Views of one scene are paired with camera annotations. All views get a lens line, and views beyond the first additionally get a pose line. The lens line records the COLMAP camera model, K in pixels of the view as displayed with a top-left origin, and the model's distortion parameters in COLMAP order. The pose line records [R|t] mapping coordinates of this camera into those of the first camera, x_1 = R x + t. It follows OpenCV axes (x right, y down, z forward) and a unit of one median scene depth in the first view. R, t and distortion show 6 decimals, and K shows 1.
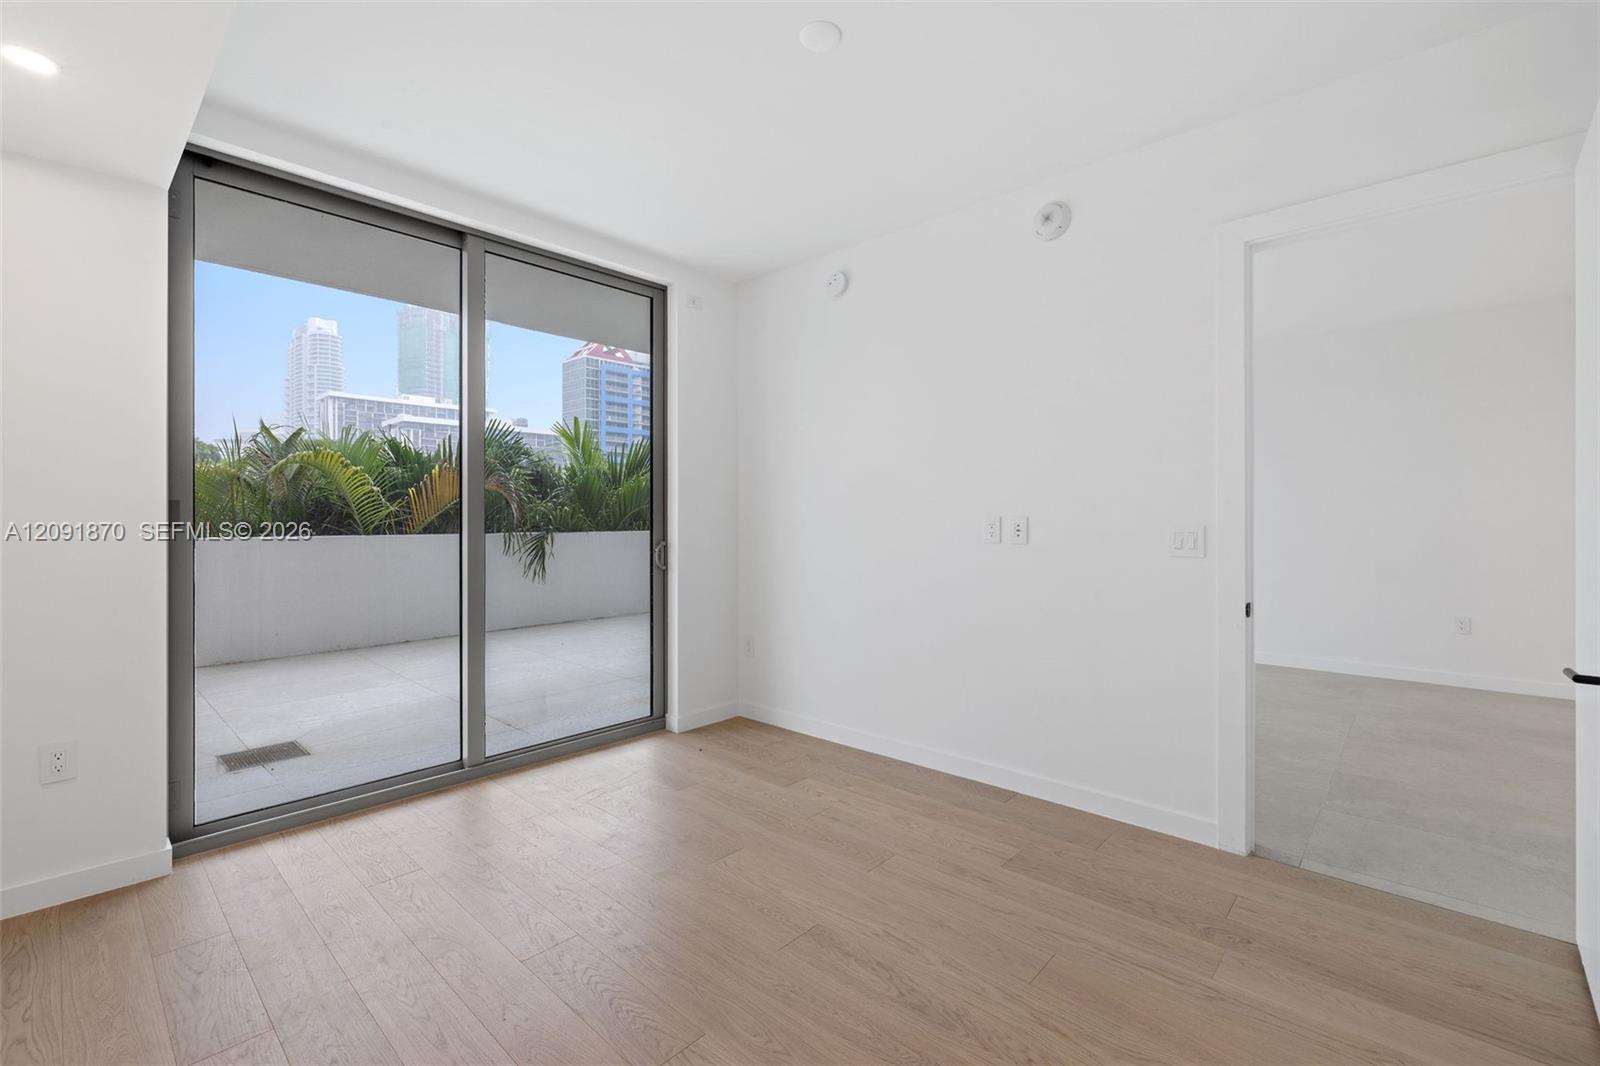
lens RADIAL K [[695.3, 0, 794.5], [0, 695.3, 516.5], [0, 0, 1]] dist [-0.001689, -0.000179]
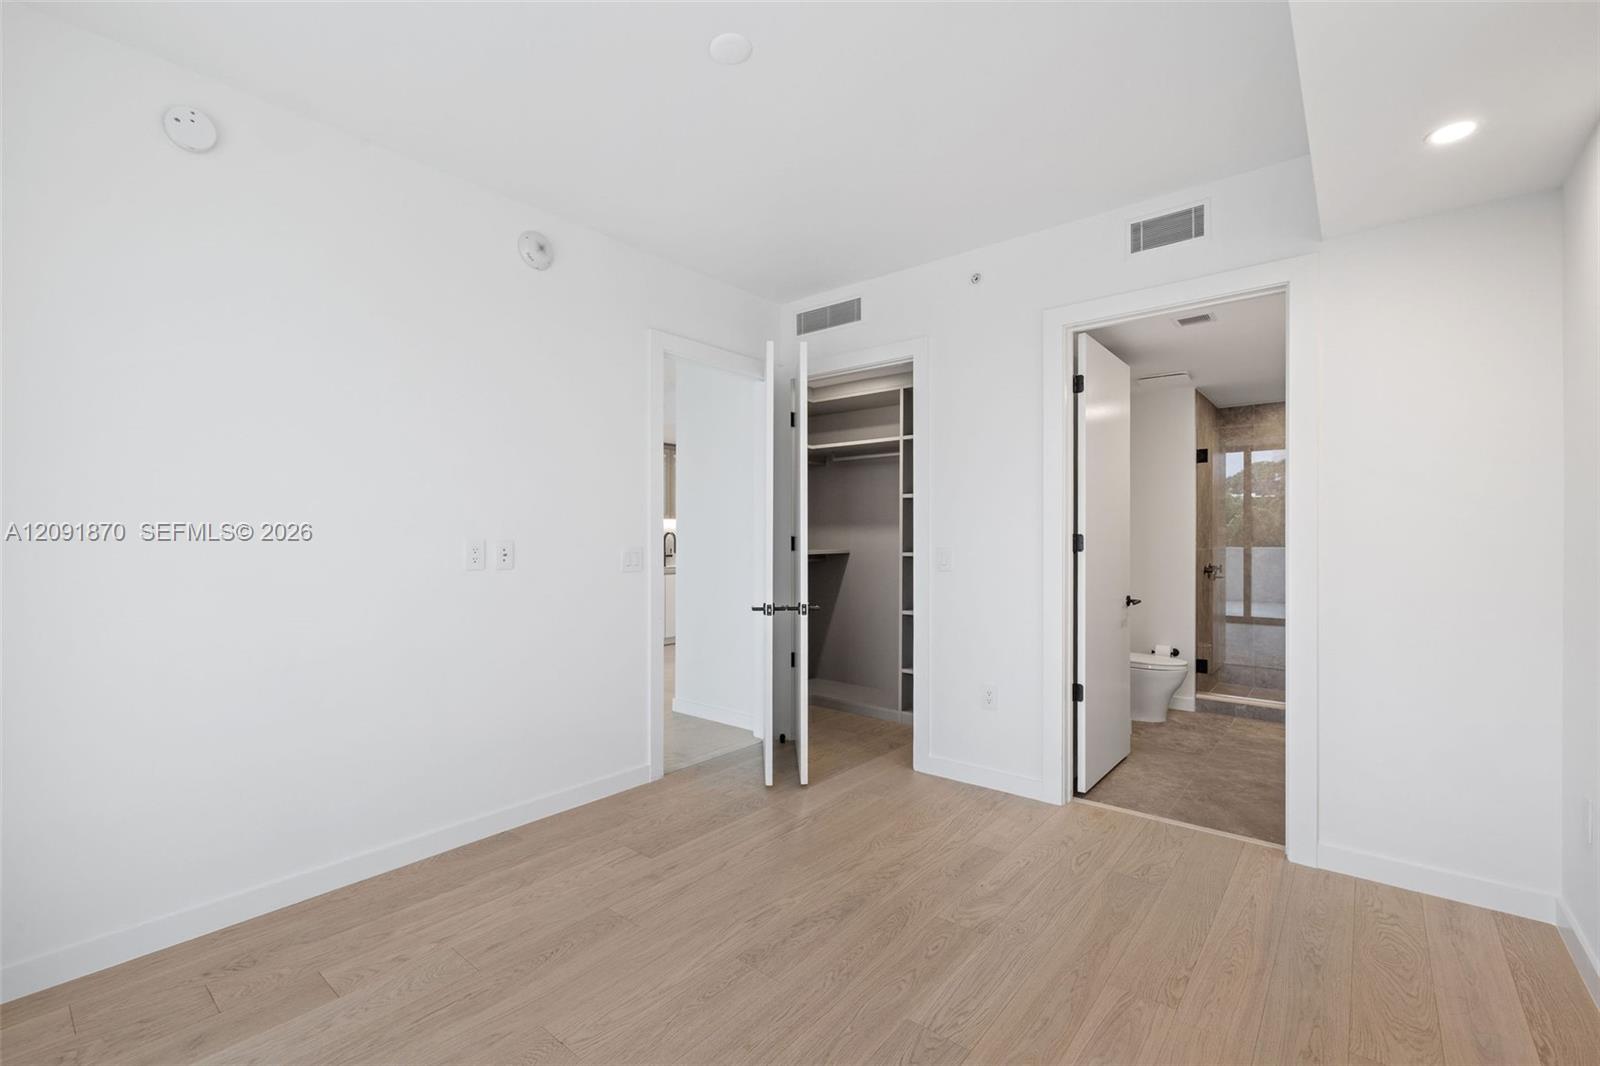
lens RADIAL K [[676.8, 0, 799.1], [0, 676.8, 522.0], [0, 0, 1]] dist [-0.000562, -0.000171]
pose [[-0.052203, 0.027195, 0.998266, -0.630159], [-0.005040, 0.999609, -0.027495, -0.001740], [-0.998624, -0.006467, -0.052046, 0.646321]]
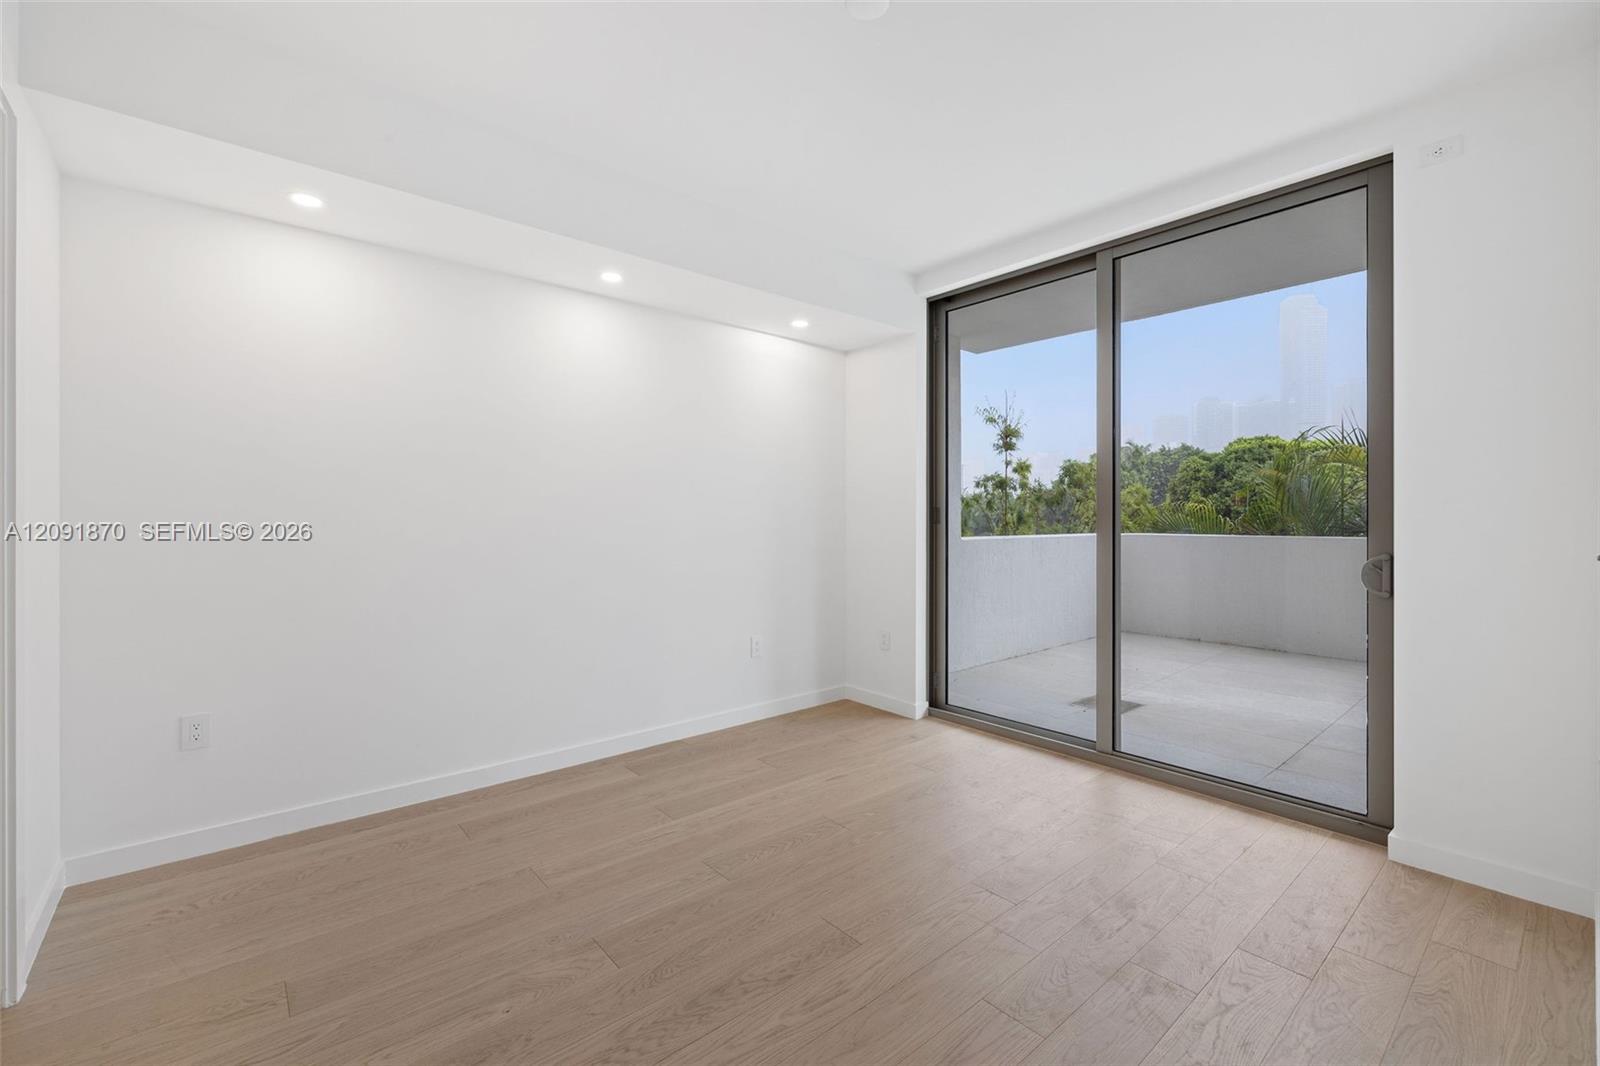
lens RADIAL K [[688.9, 0, 798.3], [0, 688.9, 526.6], [0, 0, 1]] dist [-0.001909, -0.000032]
pose [[-0.128347, 0.012402, -0.991652, 0.653661], [0.000992, 0.999923, 0.012377, 0.000955], [0.991729, 0.000605, -0.128350, 0.693182]]
